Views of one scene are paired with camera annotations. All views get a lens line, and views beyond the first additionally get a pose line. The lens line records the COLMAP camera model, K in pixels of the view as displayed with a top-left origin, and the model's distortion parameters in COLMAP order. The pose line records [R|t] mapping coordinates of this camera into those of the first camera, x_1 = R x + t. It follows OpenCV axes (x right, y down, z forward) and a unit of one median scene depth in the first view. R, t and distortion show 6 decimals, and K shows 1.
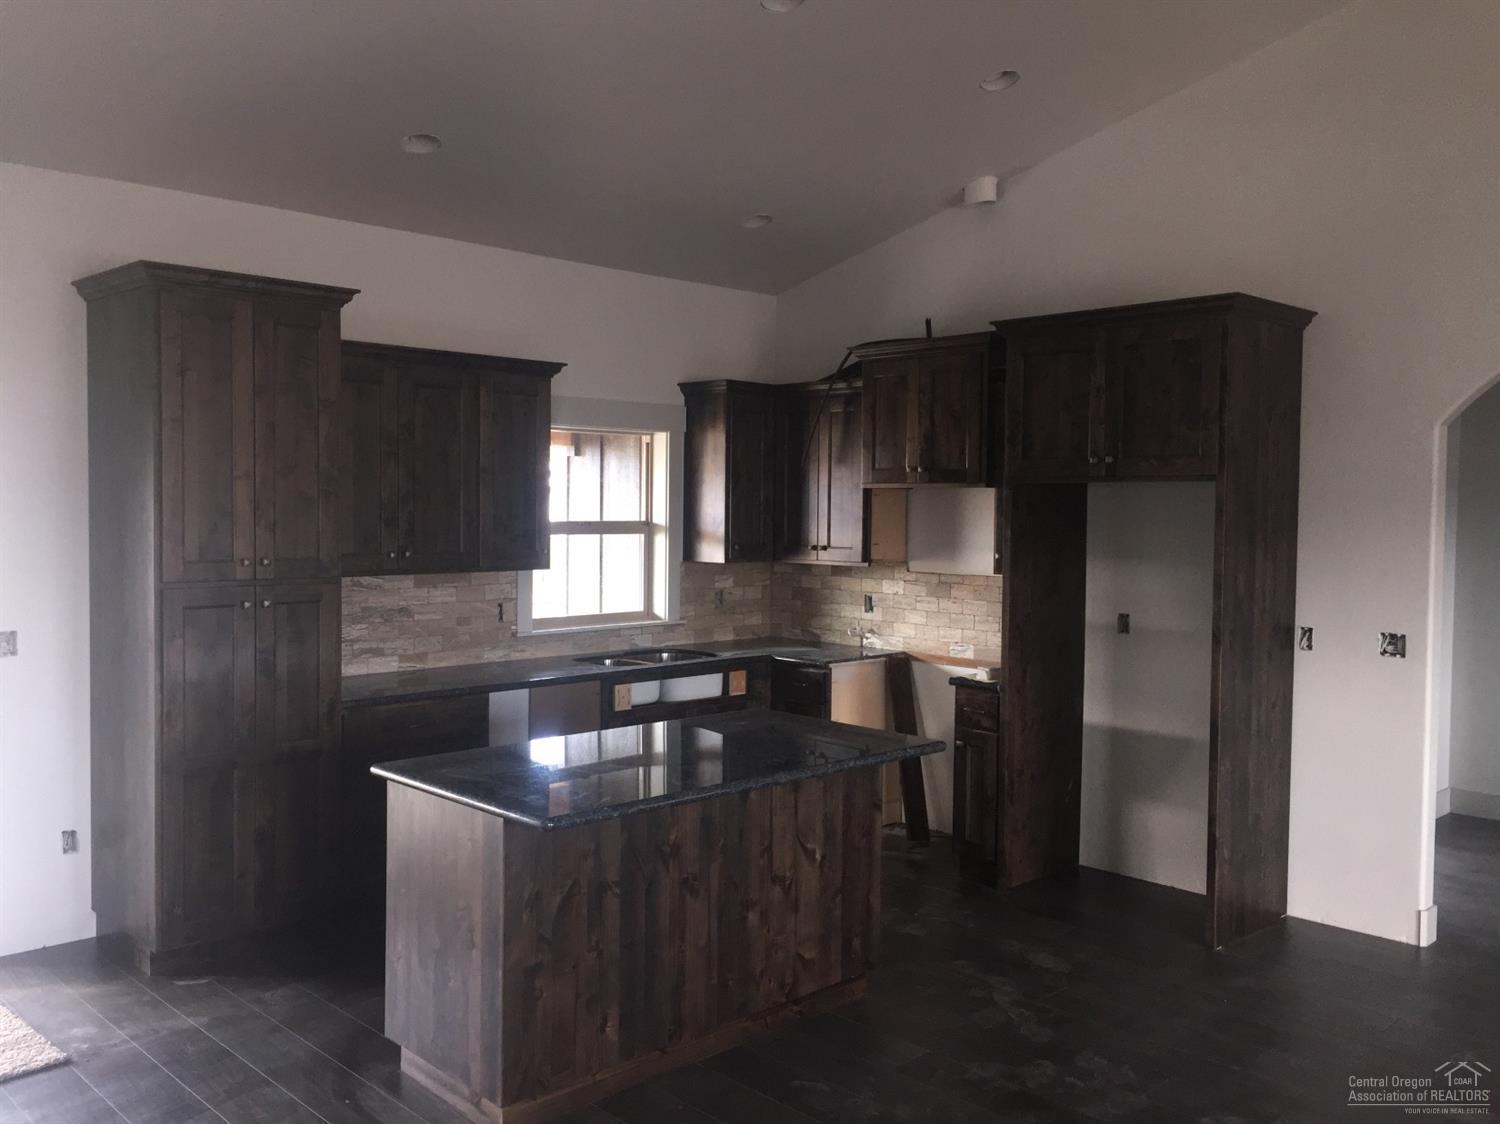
lens RADIAL K [[1293.9, 0, 750.0], [0, 1293.9, 562.0], [0, 0, 1]] dist [0.077448, -0.101764]
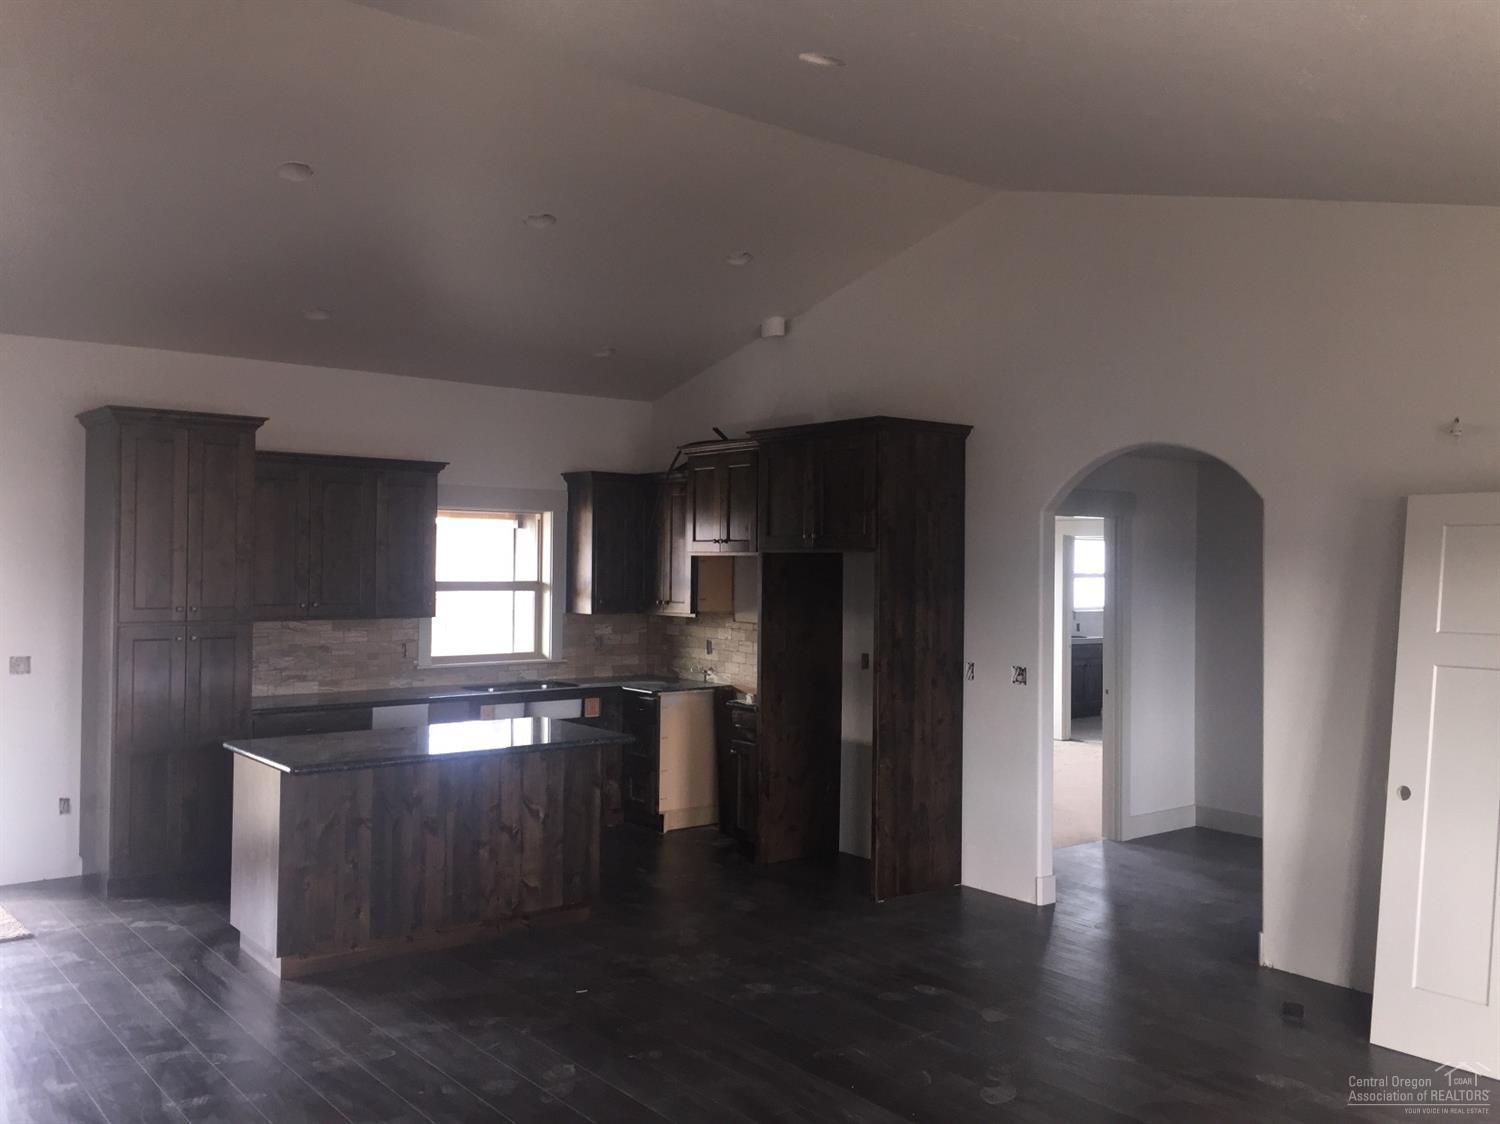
lens RADIAL K [[1293.9, 0, 750.0], [0, 1293.9, 562.0], [0, 0, 1]] dist [0.077448, -0.101764]
pose [[0.995353, 0.000694, -0.096290, 0.303787], [-0.005276, 0.998865, -0.047340, 0.010745], [0.096147, 0.047628, 0.994227, -0.300745]]
